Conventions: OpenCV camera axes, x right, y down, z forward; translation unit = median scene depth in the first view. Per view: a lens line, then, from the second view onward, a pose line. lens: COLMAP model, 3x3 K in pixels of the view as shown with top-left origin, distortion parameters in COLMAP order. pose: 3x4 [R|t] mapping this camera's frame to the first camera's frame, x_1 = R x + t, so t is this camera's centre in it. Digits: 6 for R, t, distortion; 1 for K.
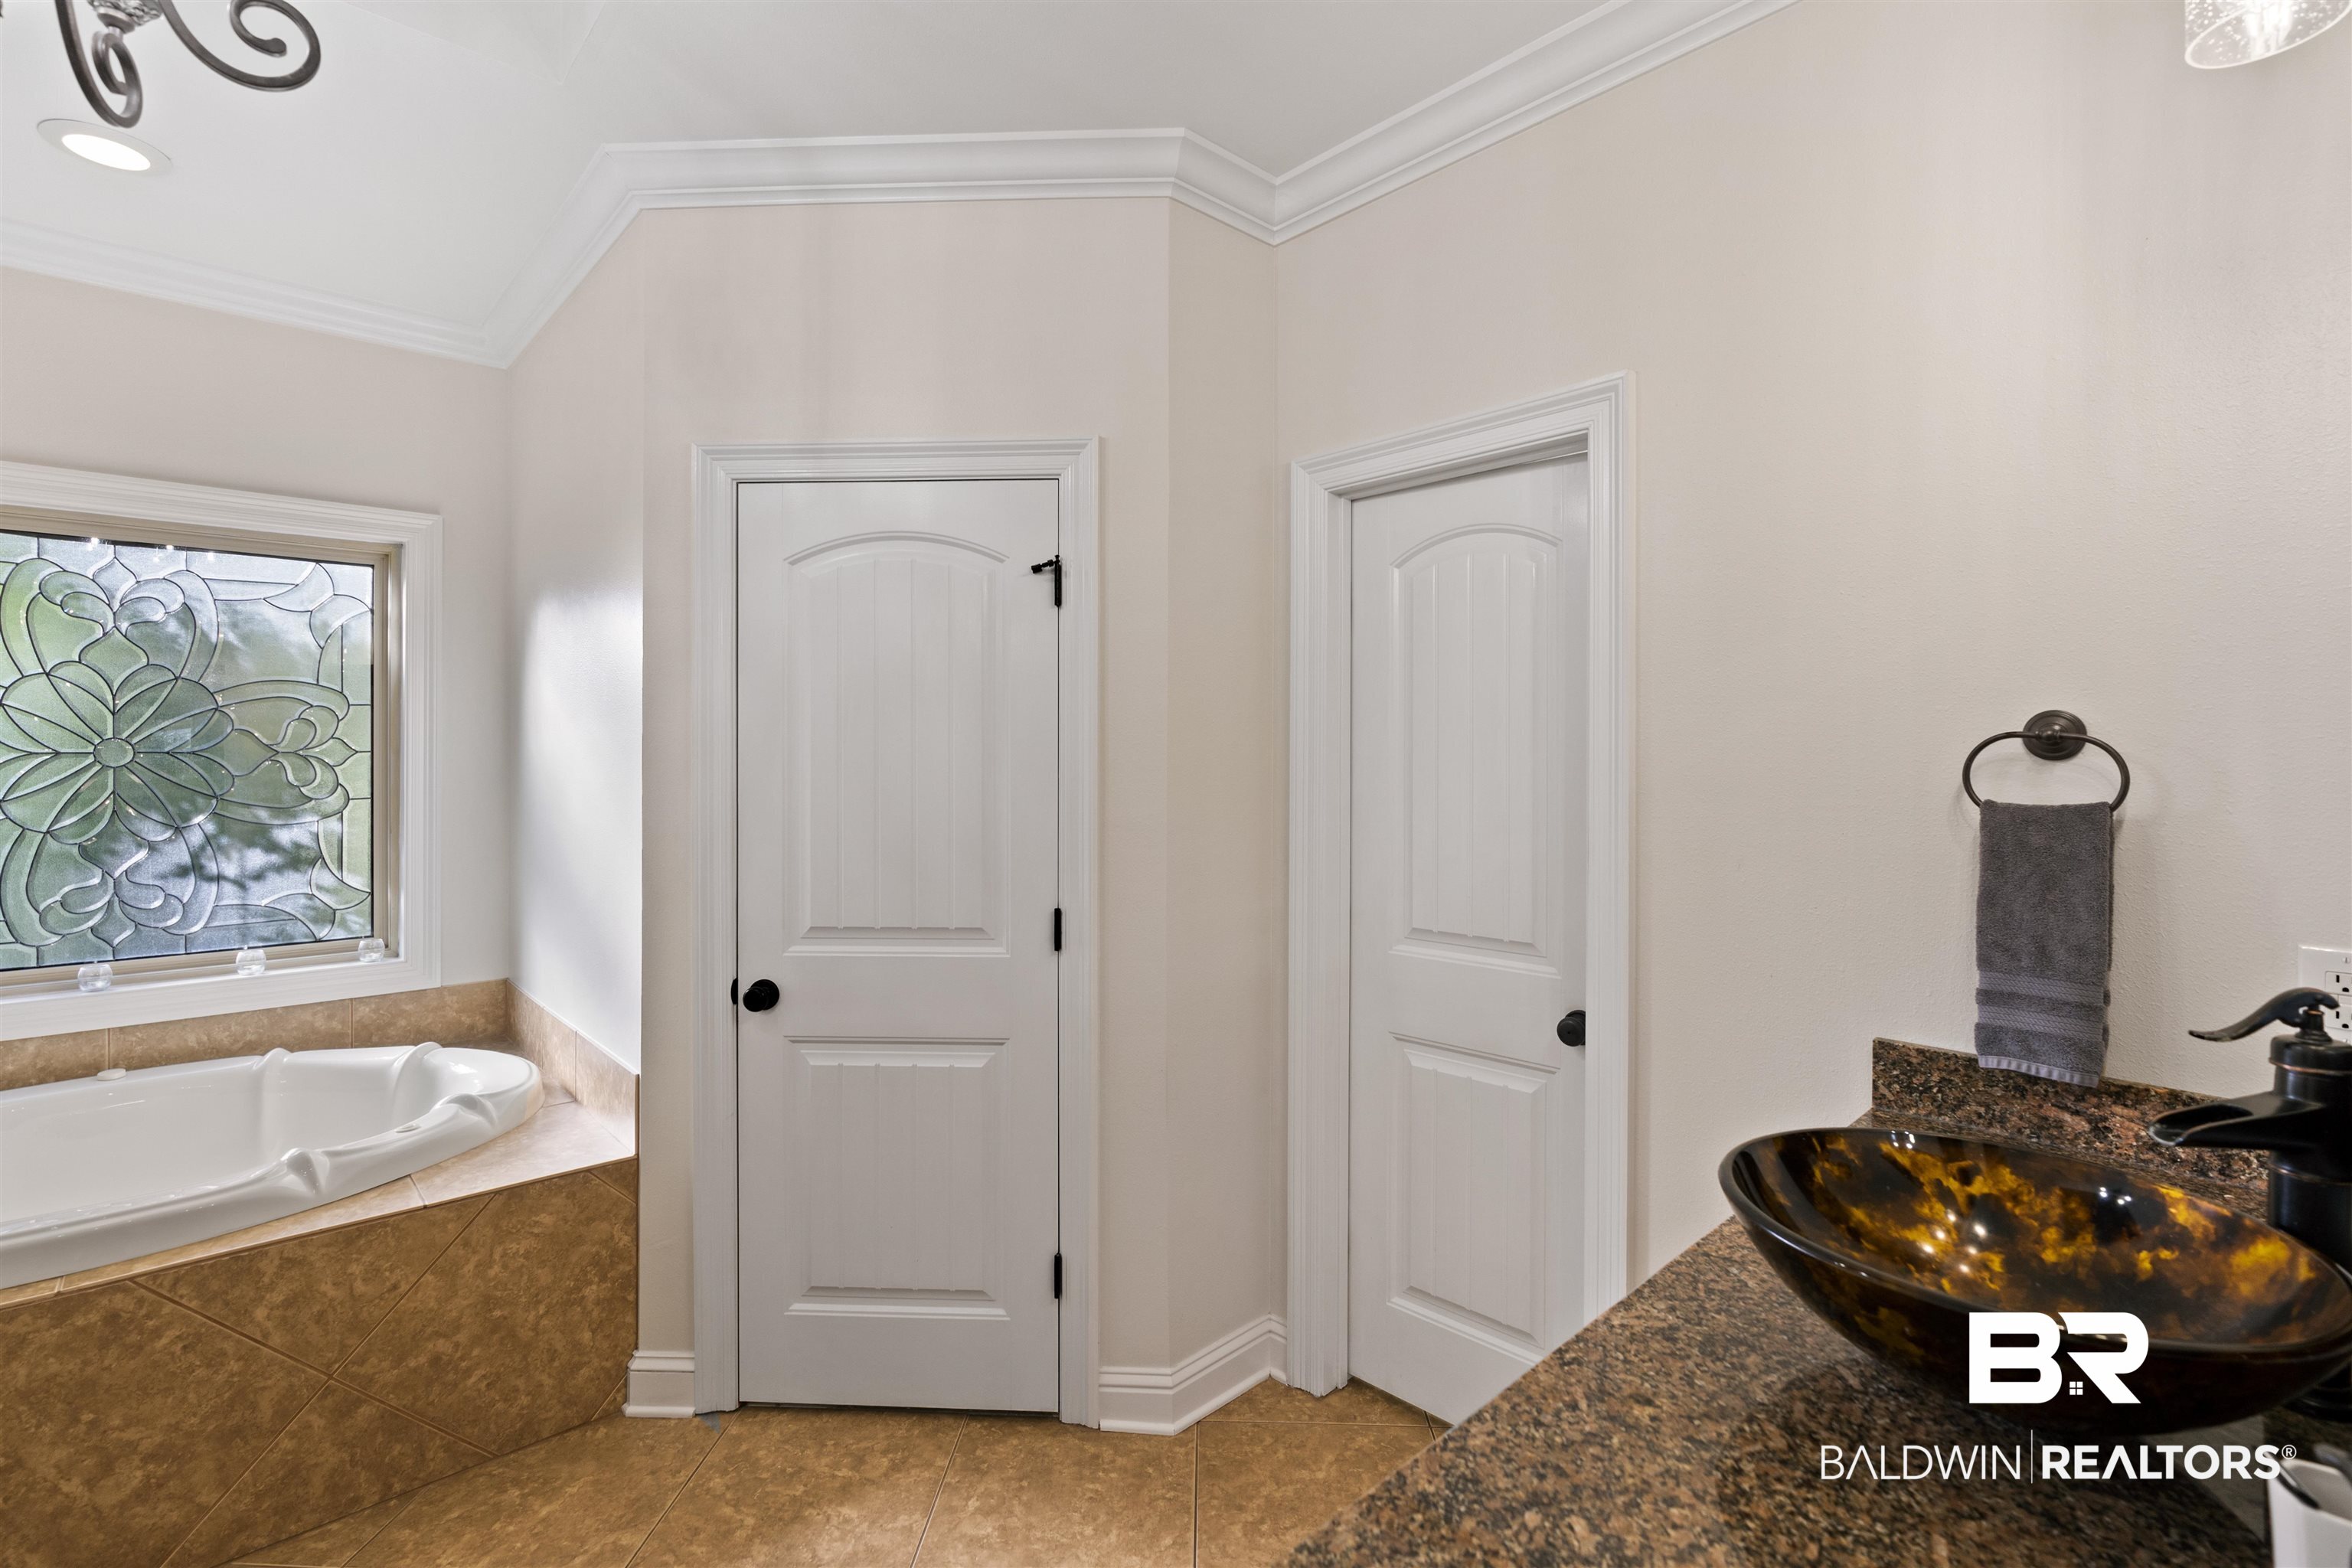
lens RADIAL K [[1060.4, 0, 1158.8], [0, 1060.4, 751.0], [0, 0, 1]] dist [-0.010732, 0.003228]
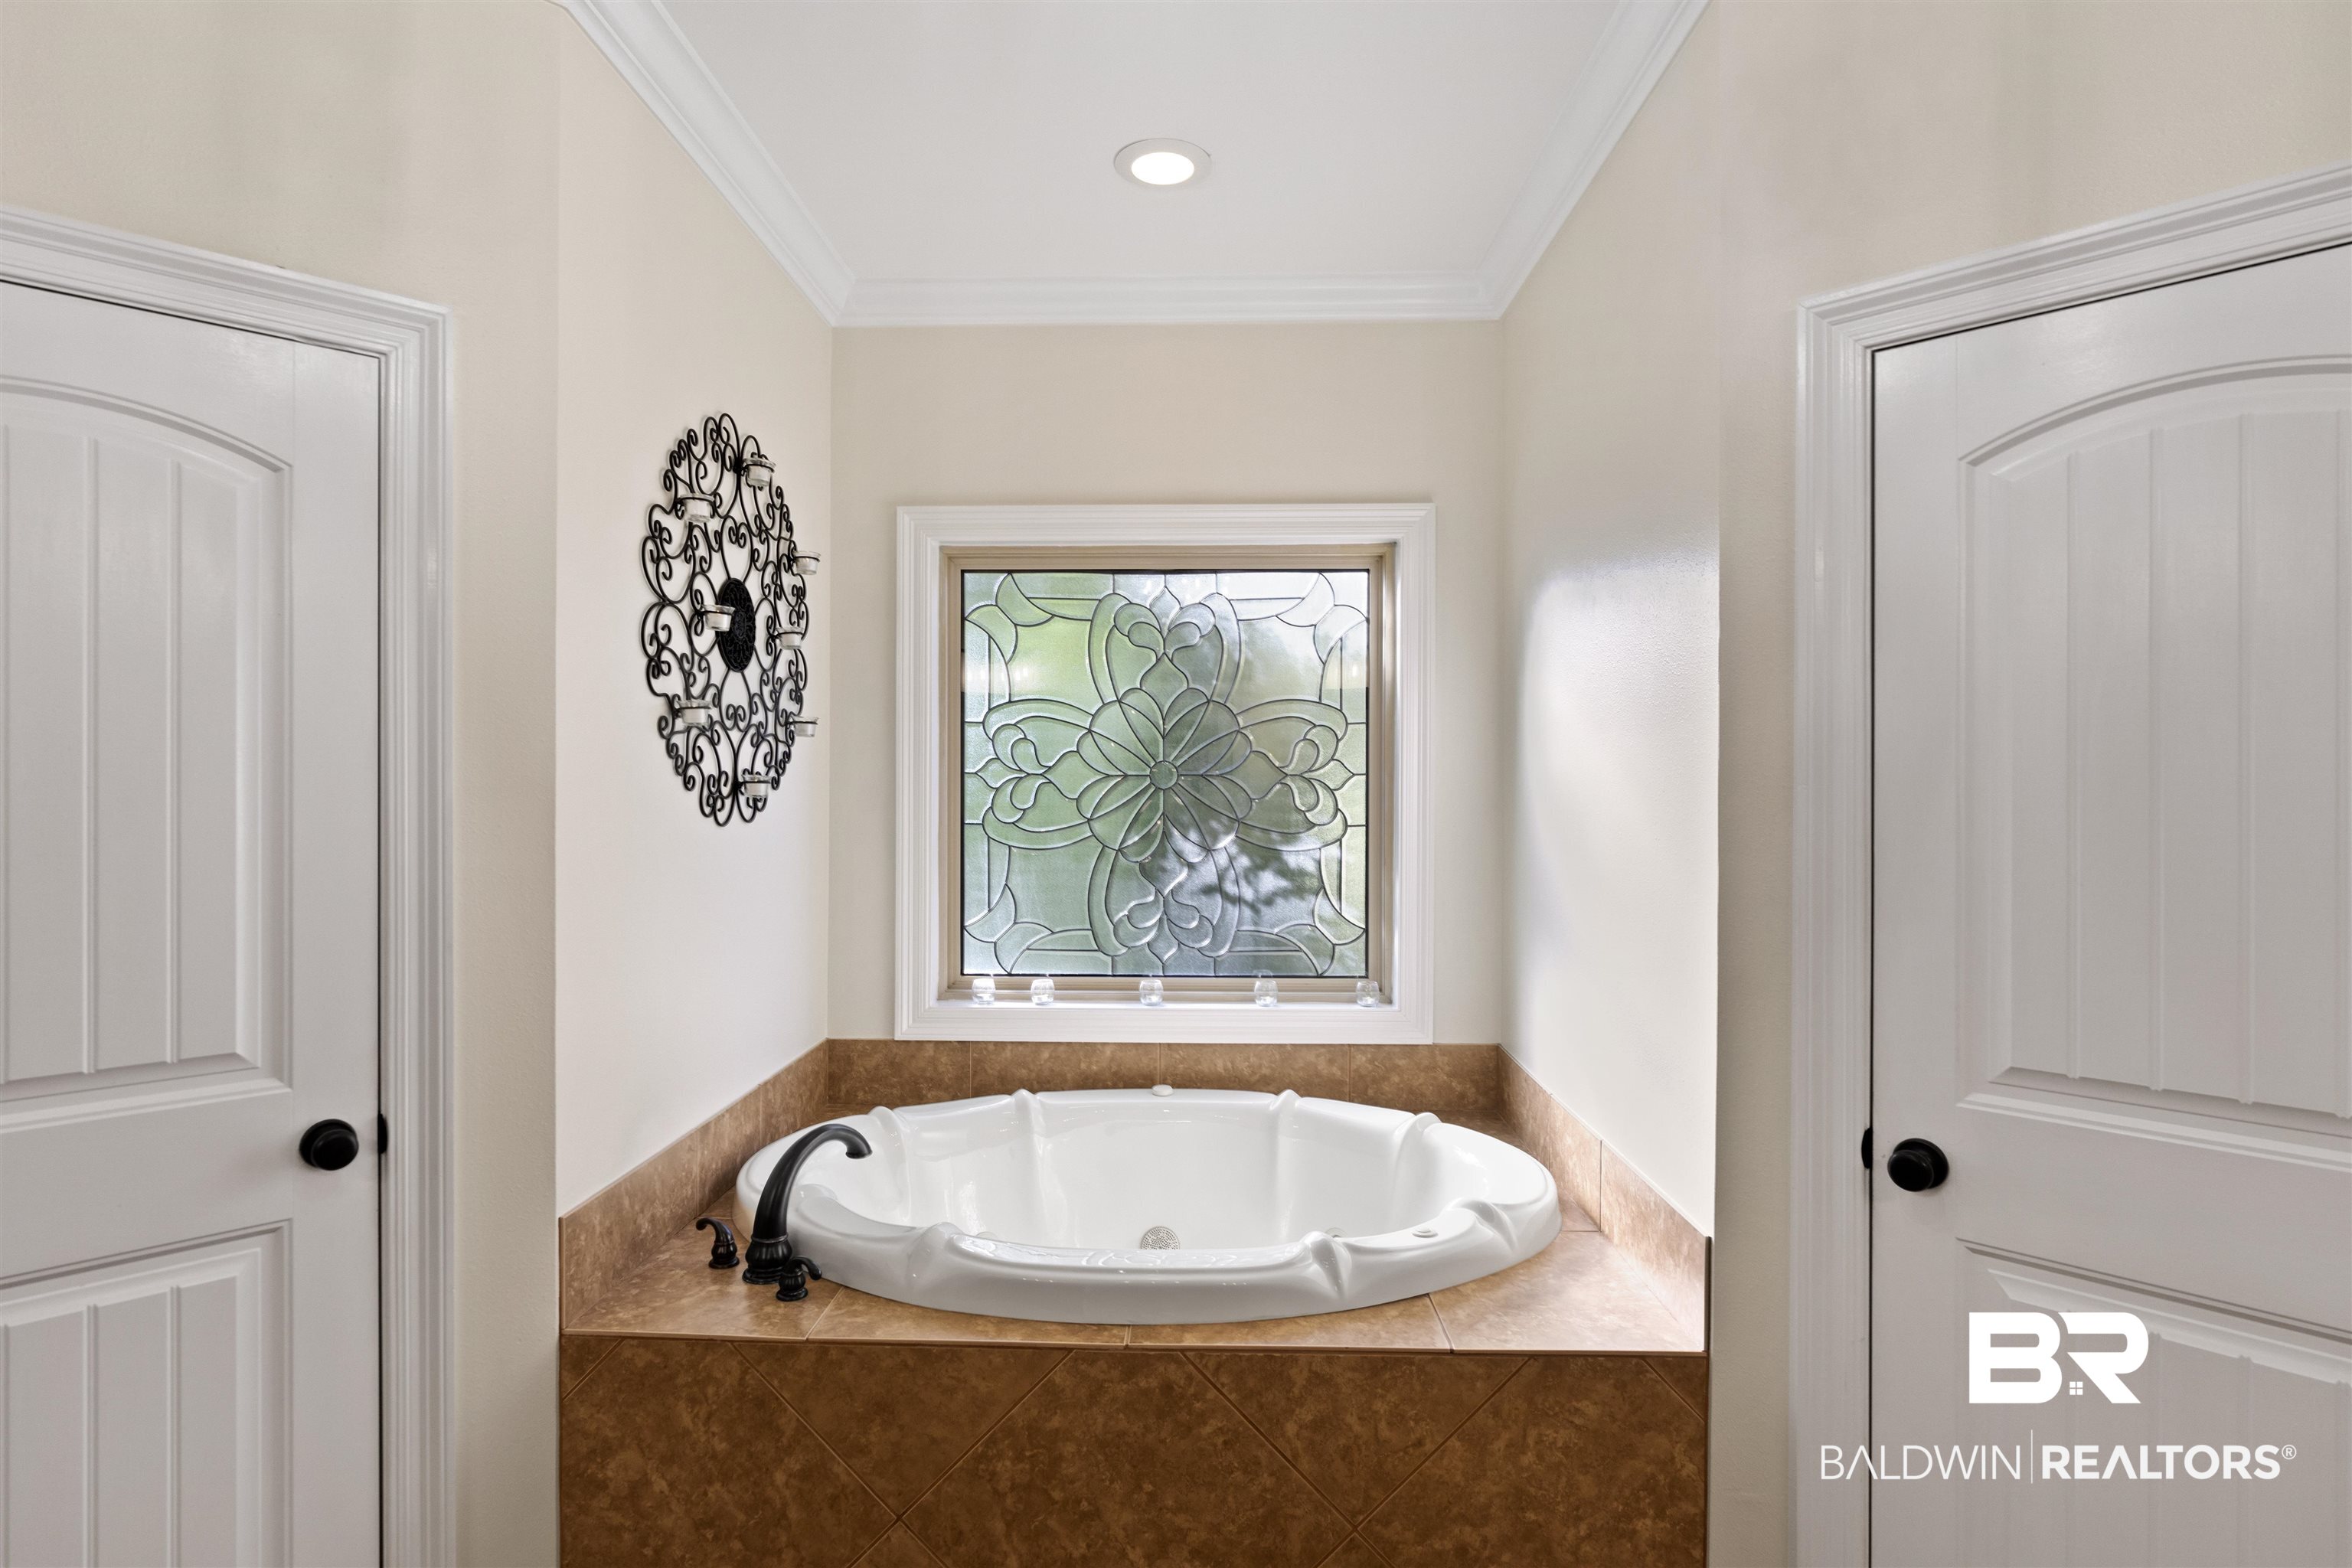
lens RADIAL K [[1234.7, 0, 1176.0], [0, 1234.7, 780.2], [0, 0, 1]] dist [-0.002364, -0.000022]
pose [[0.720732, 0.004423, -0.693199, -0.172819], [-0.002134, 0.999989, 0.004162, 0.002447], [0.693210, -0.001521, 0.720734, 0.161661]]
